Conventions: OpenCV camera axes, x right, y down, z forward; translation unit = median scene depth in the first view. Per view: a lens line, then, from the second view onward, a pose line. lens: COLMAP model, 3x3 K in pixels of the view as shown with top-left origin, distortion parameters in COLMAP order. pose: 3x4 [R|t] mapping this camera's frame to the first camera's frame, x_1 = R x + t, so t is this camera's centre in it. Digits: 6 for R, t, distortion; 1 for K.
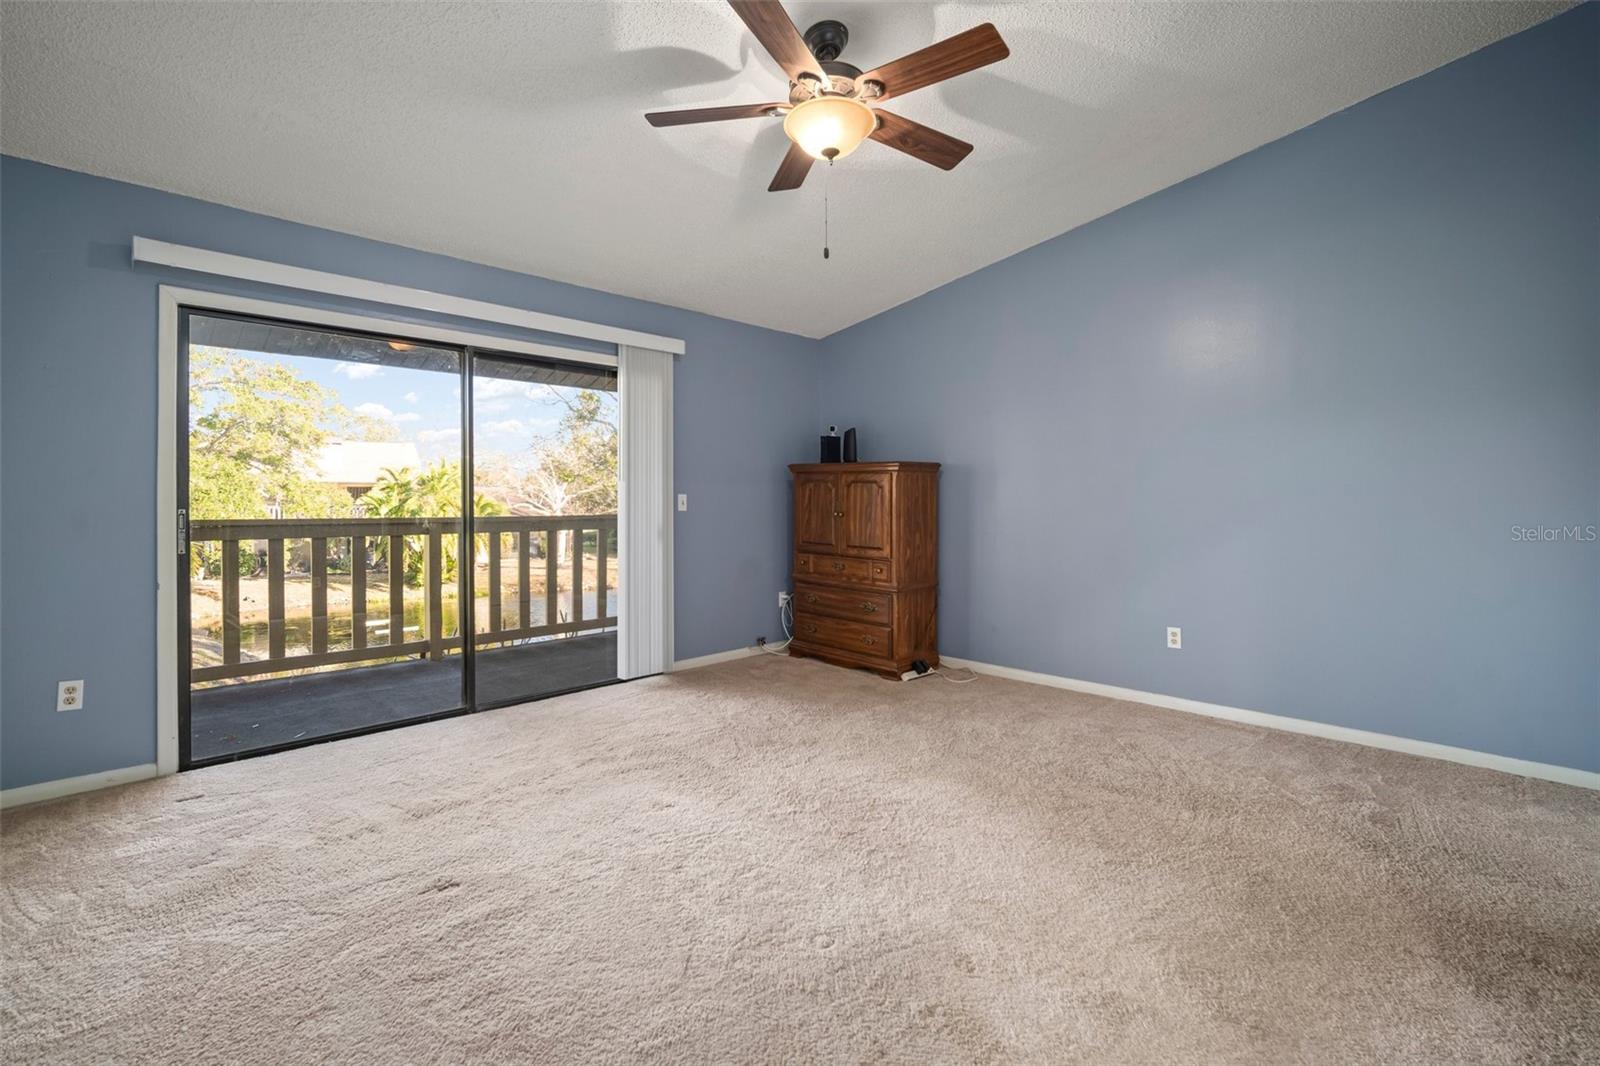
lens RADIAL K [[704.3, 0, 810.9], [0, 704.3, 497.2], [0, 0, 1]] dist [-0.007938, -0.000816]
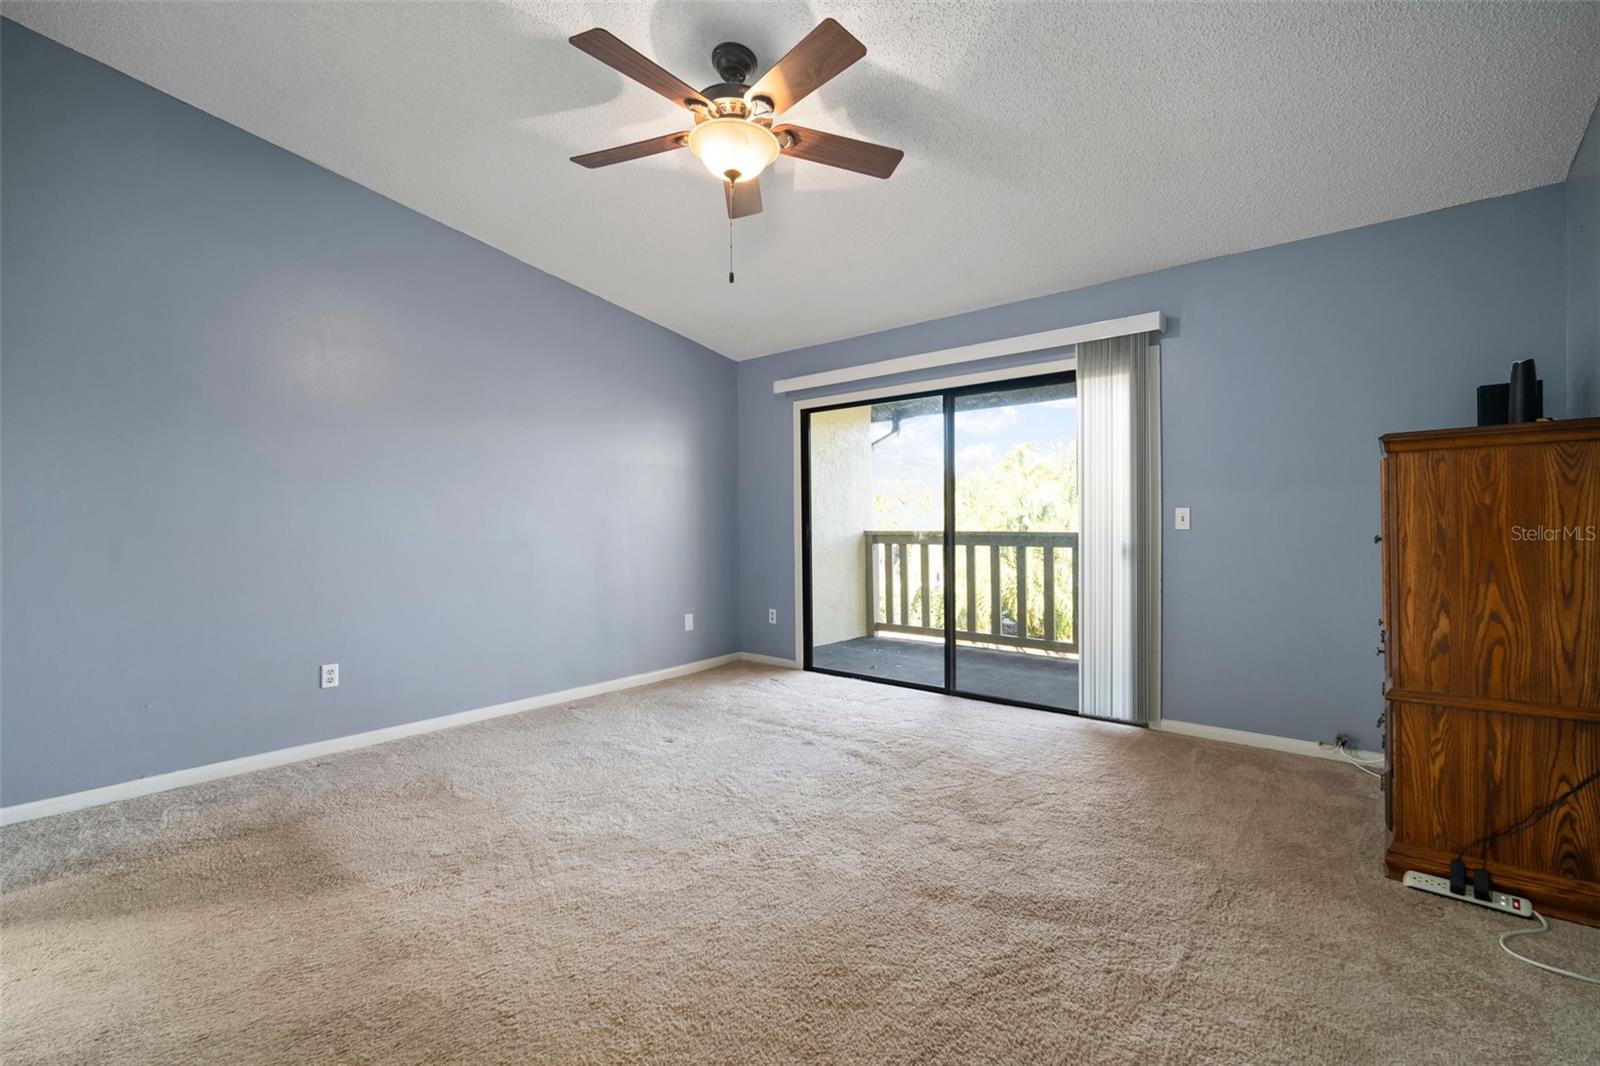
lens RADIAL K [[704.3, 0, 810.1], [0, 704.3, 525.8], [0, 0, 1]] dist [-0.007938, -0.000816]
pose [[0.082120, 0.008437, -0.996587, 0.679014], [0.014963, 0.999841, 0.009697, 0.003294], [0.996510, -0.015708, 0.081981, 0.657140]]
